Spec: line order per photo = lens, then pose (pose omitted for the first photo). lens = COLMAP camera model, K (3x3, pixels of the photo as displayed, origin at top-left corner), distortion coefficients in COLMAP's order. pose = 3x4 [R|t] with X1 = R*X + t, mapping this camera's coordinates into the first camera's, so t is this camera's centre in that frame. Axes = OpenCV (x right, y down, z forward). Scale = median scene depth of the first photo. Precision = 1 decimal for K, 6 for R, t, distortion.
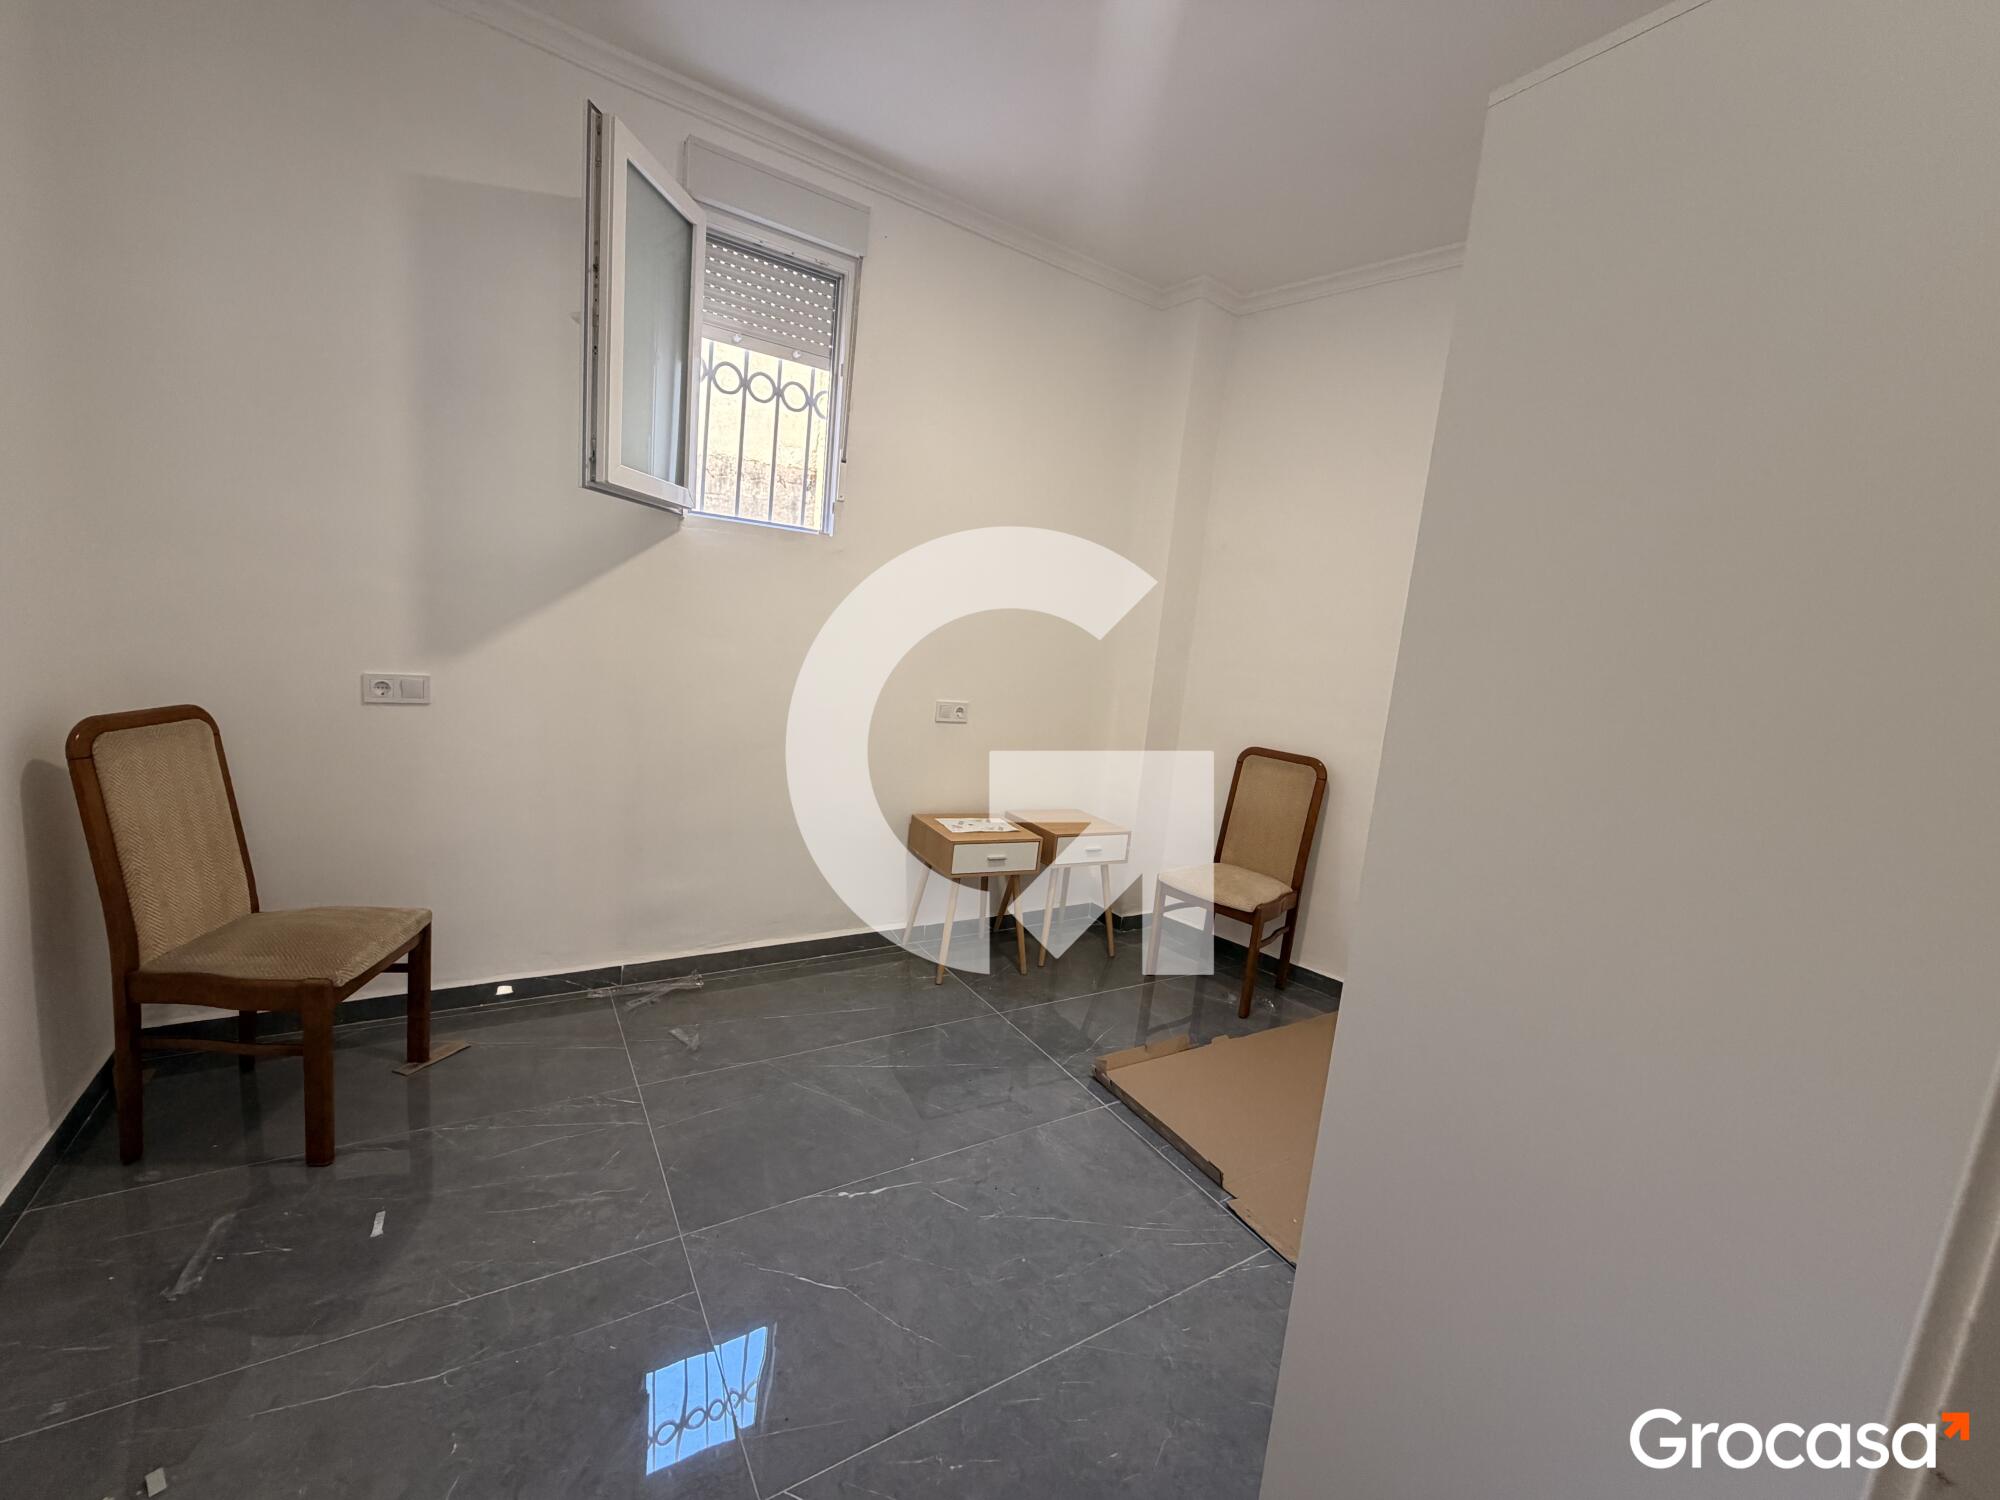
lens RADIAL K [[802.5, 0, 984.1], [0, 802.5, 748.9], [0, 0, 1]] dist [-0.002677, 0.000557]
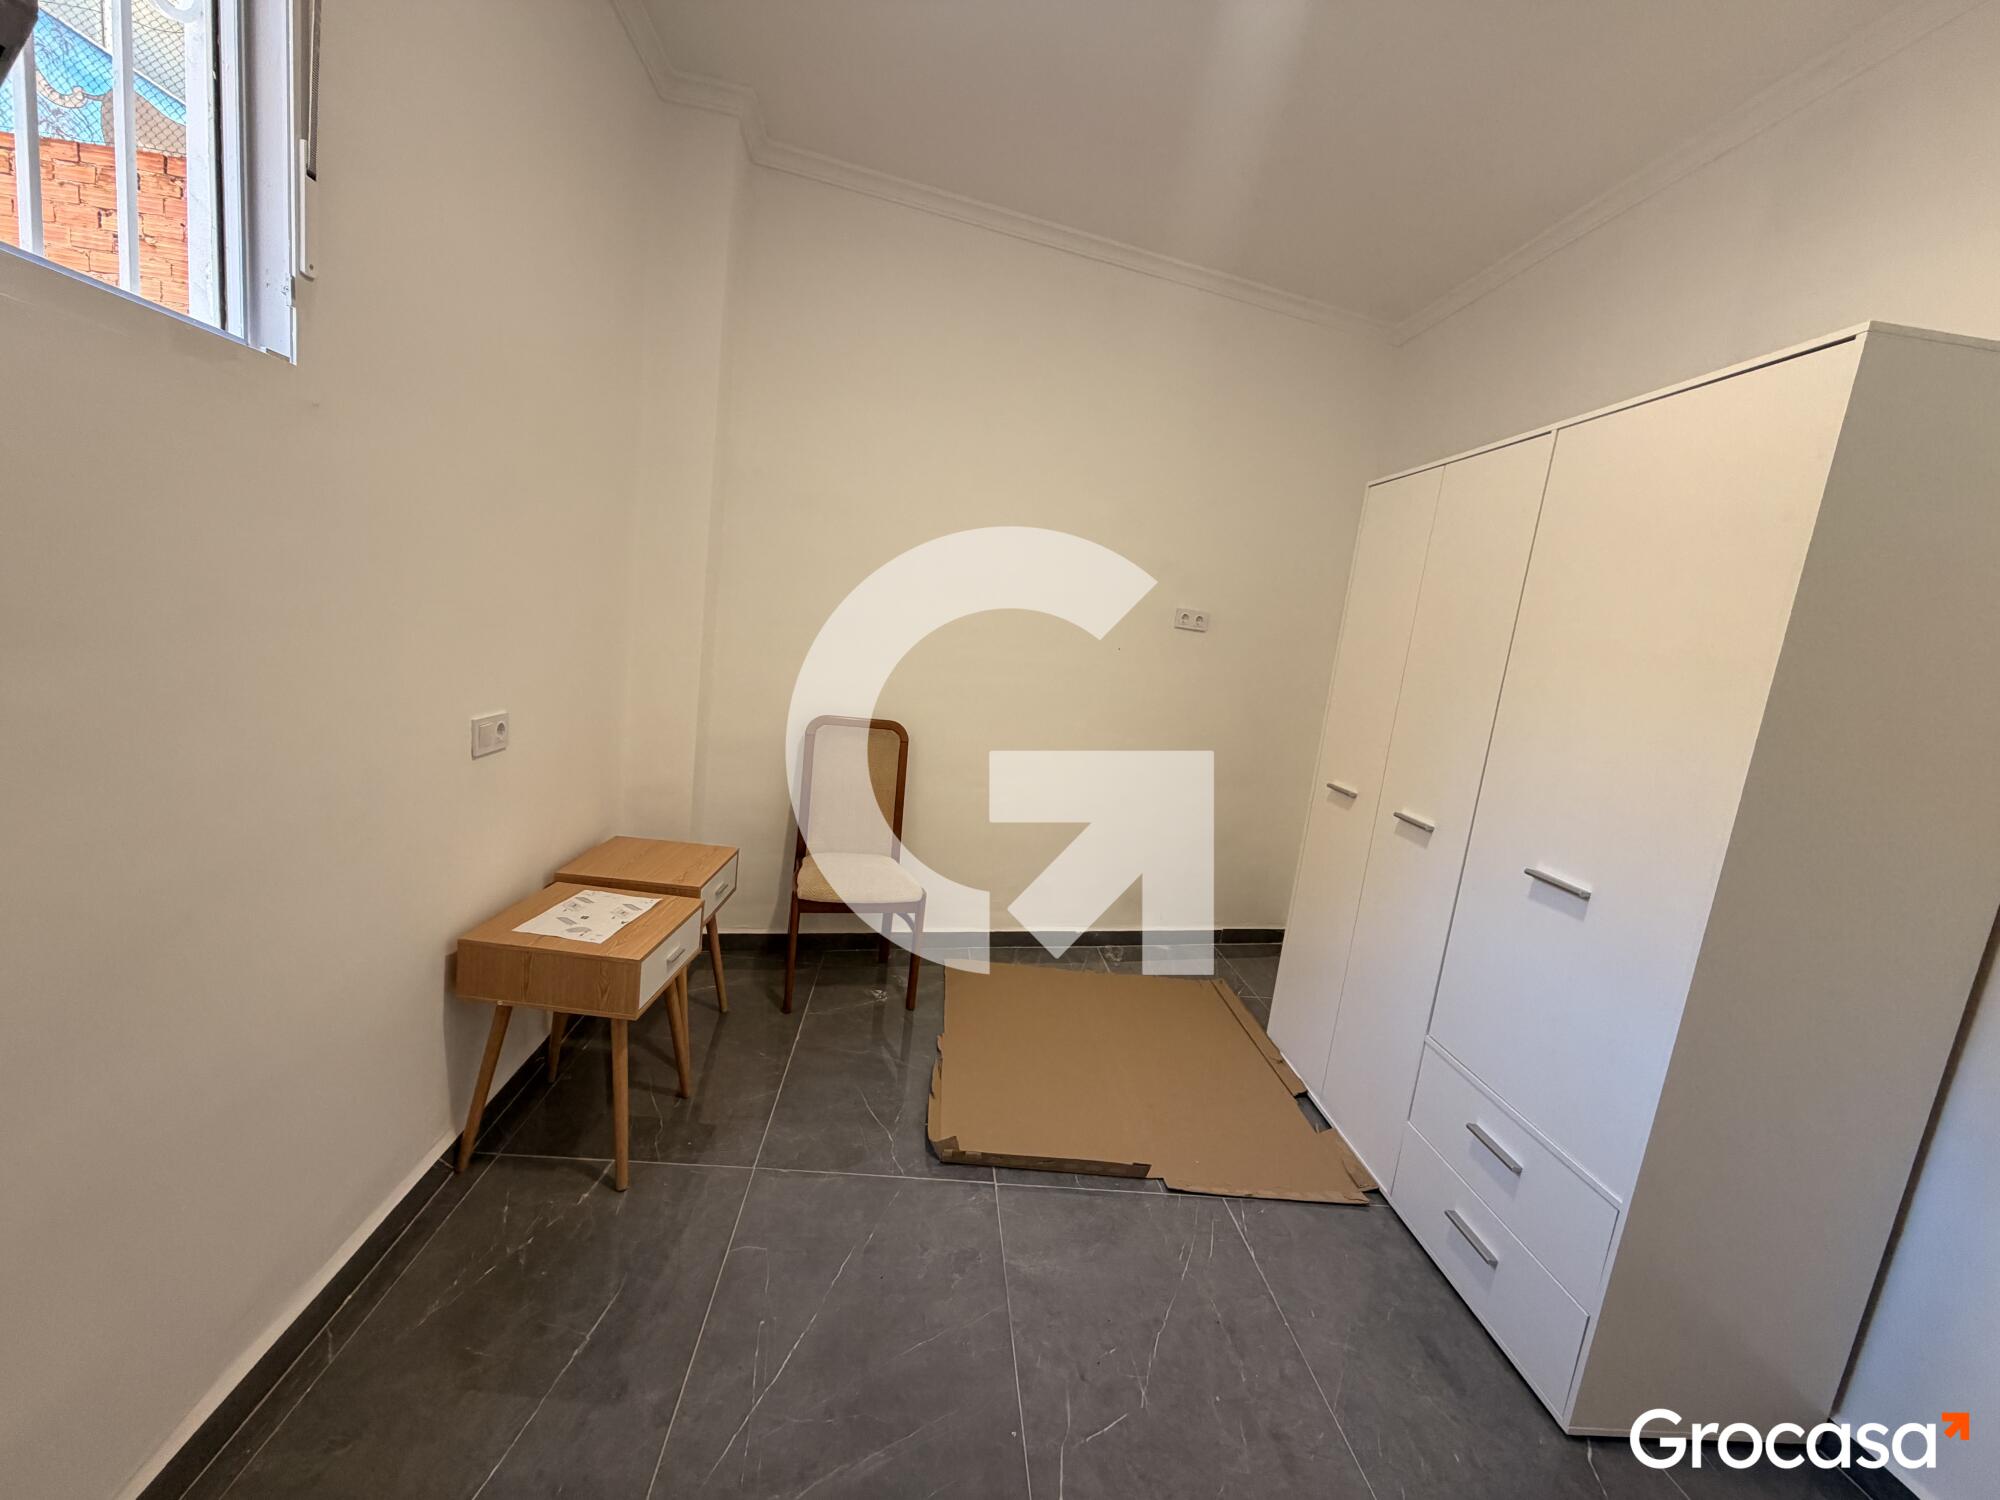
lens RADIAL K [[802.5, 0, 993.3], [0, 802.5, 744.8], [0, 0, 1]] dist [-0.002677, 0.000557]
pose [[0.458274, -0.172436, 0.871924, -0.495664], [0.060031, 0.984765, 0.163201, -0.146417], [-0.886782, -0.022448, 0.461643, 0.603986]]
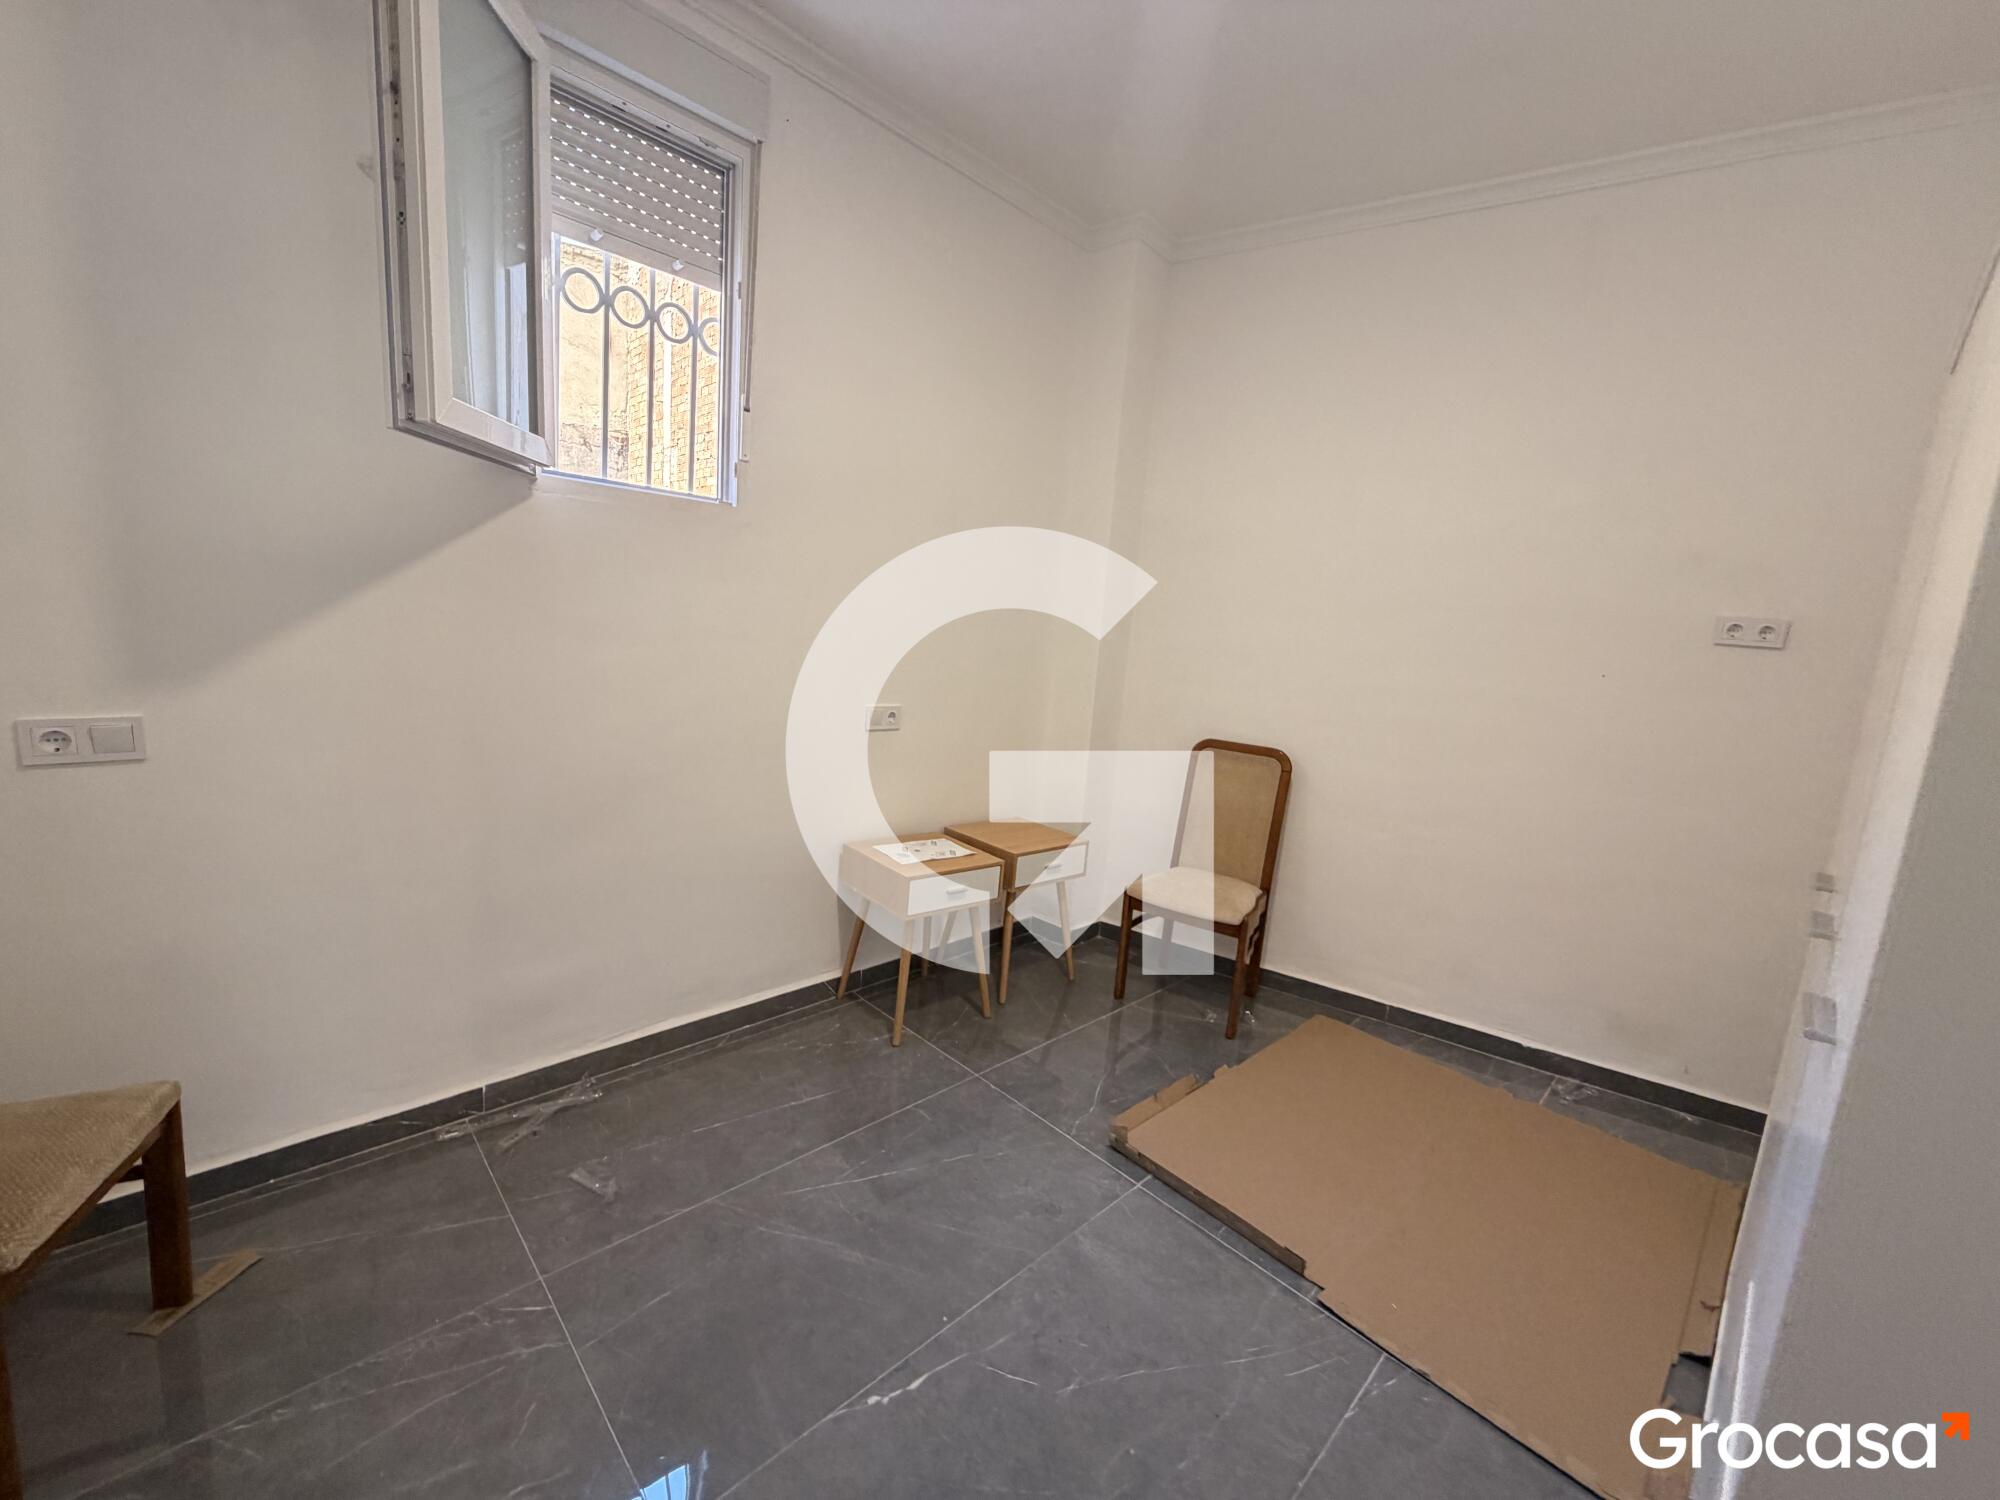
lens RADIAL K [[802.5, 0, 986.6], [0, 802.5, 748.5], [0, 0, 1]] dist [-0.002677, 0.000557]
pose [[0.976351, -0.056163, 0.208771, -0.152959], [0.049641, 0.998105, 0.036357, -0.053563], [-0.210417, -0.025134, 0.977288, 0.210500]]
